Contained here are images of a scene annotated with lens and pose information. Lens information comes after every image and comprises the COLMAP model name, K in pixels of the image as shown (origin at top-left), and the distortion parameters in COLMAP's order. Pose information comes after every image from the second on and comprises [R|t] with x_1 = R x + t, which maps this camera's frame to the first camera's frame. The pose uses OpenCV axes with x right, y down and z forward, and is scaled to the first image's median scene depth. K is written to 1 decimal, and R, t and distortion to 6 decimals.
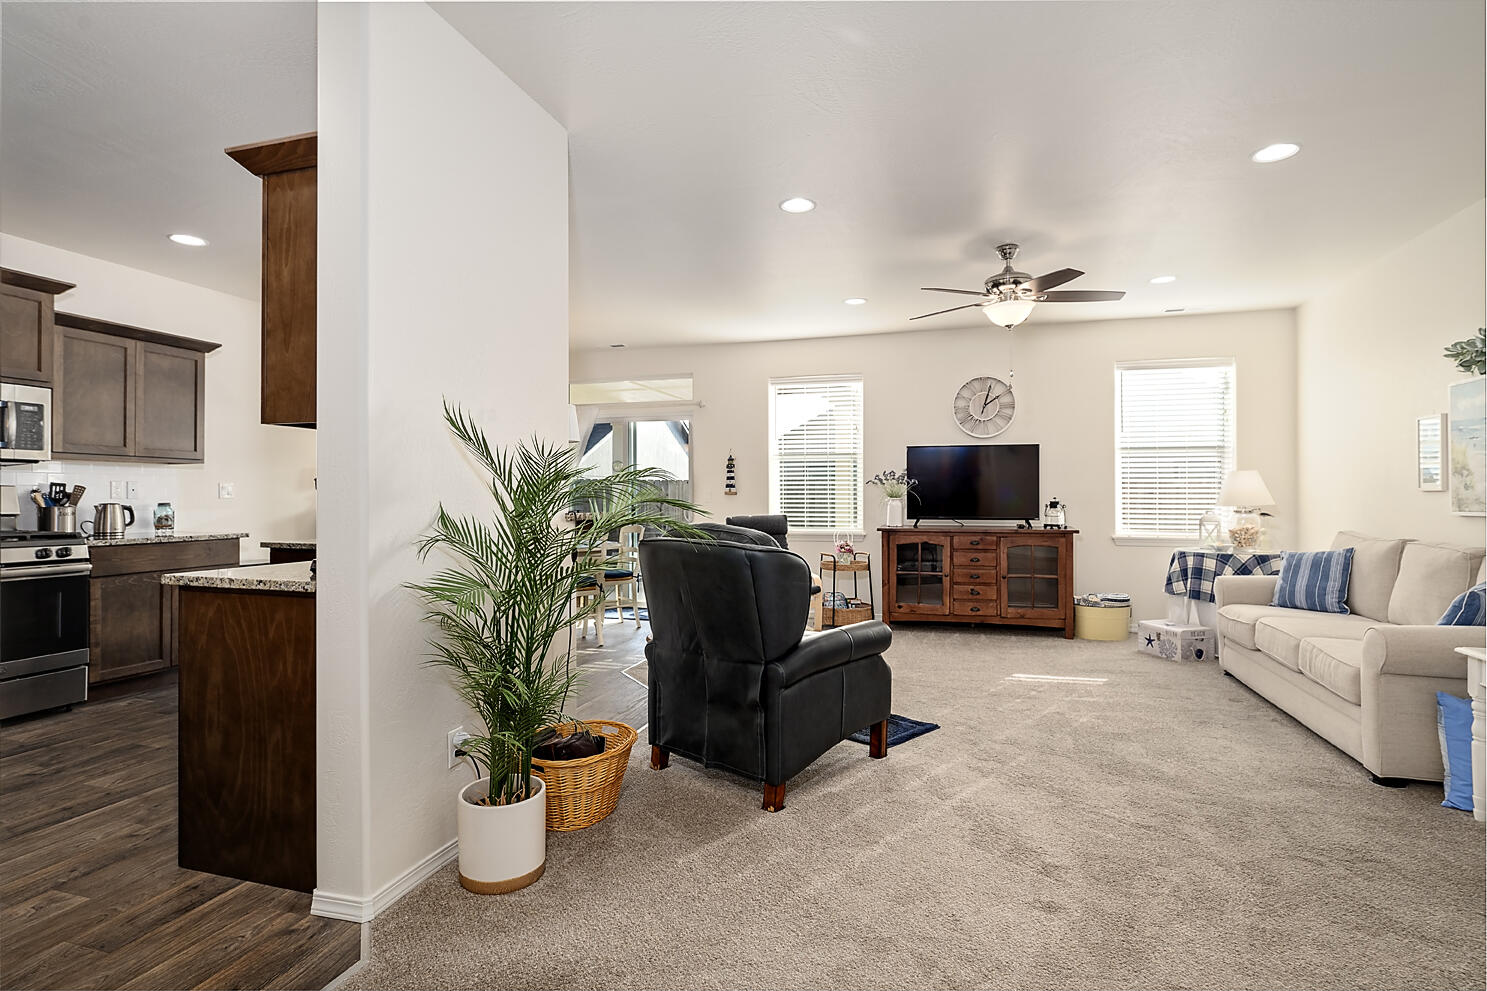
lens RADIAL K [[738.1, 0, 743.5], [0, 738.1, 495.5], [0, 0, 1]] dist [-0.001679, 0.000278]
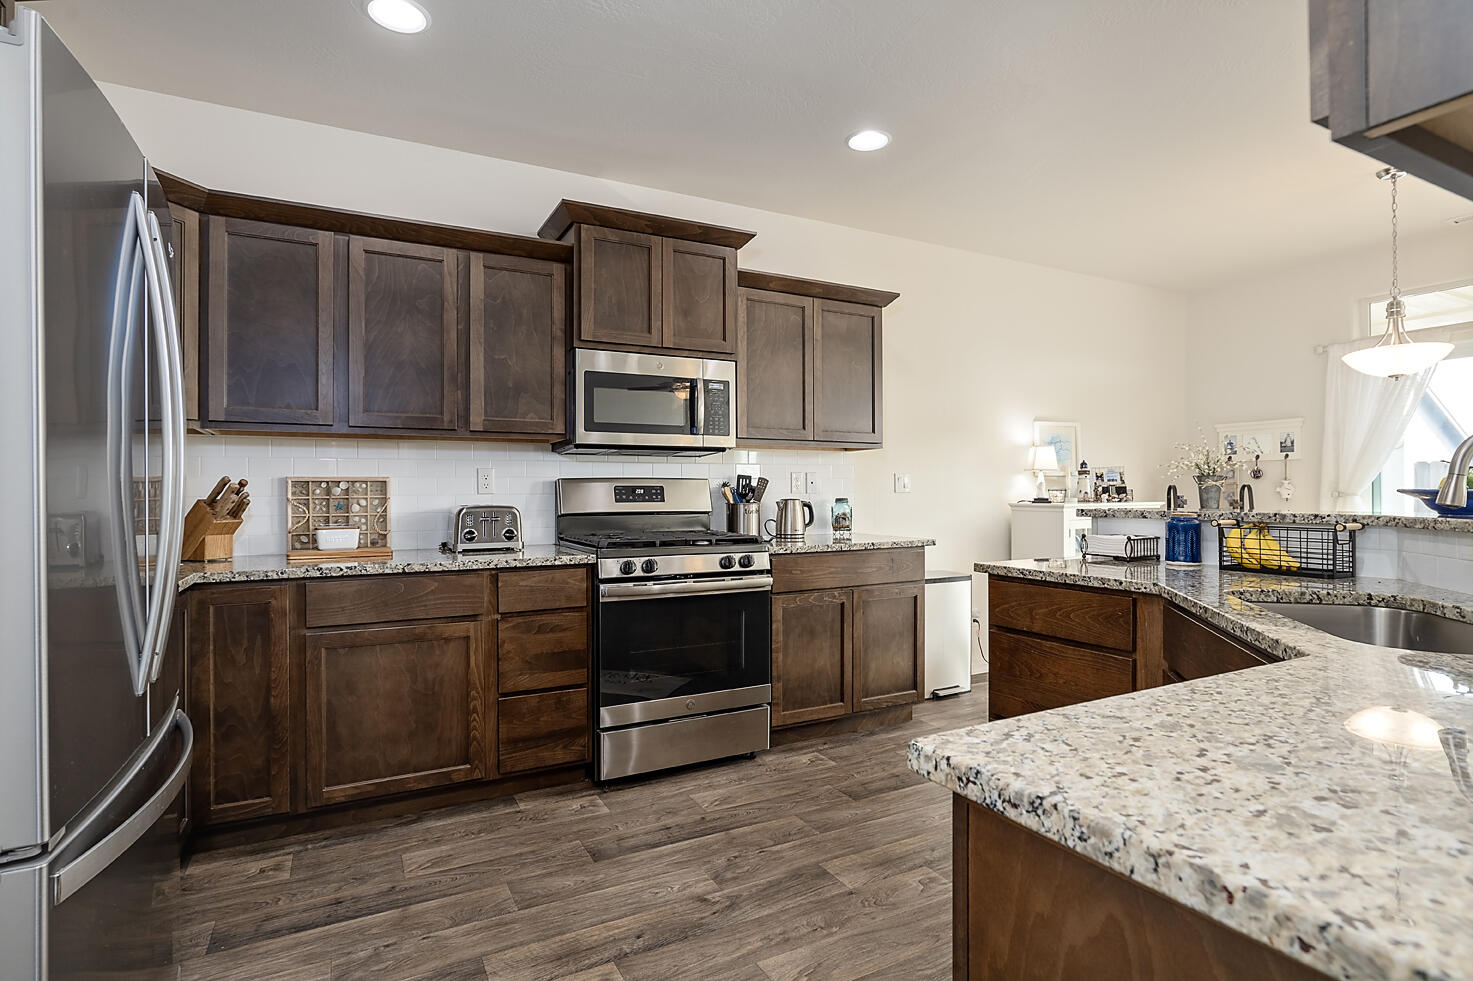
lens RADIAL K [[731.2, 0, 736.5], [0, 731.2, 490.5], [0, 0, 1]] dist [-0.001679, 0.000278]
pose [[0.704853, -0.005098, -0.709335, -0.338975], [0.008290, 0.999965, 0.001051, -0.000229], [0.709305, -0.006621, 0.704871, 0.401152]]
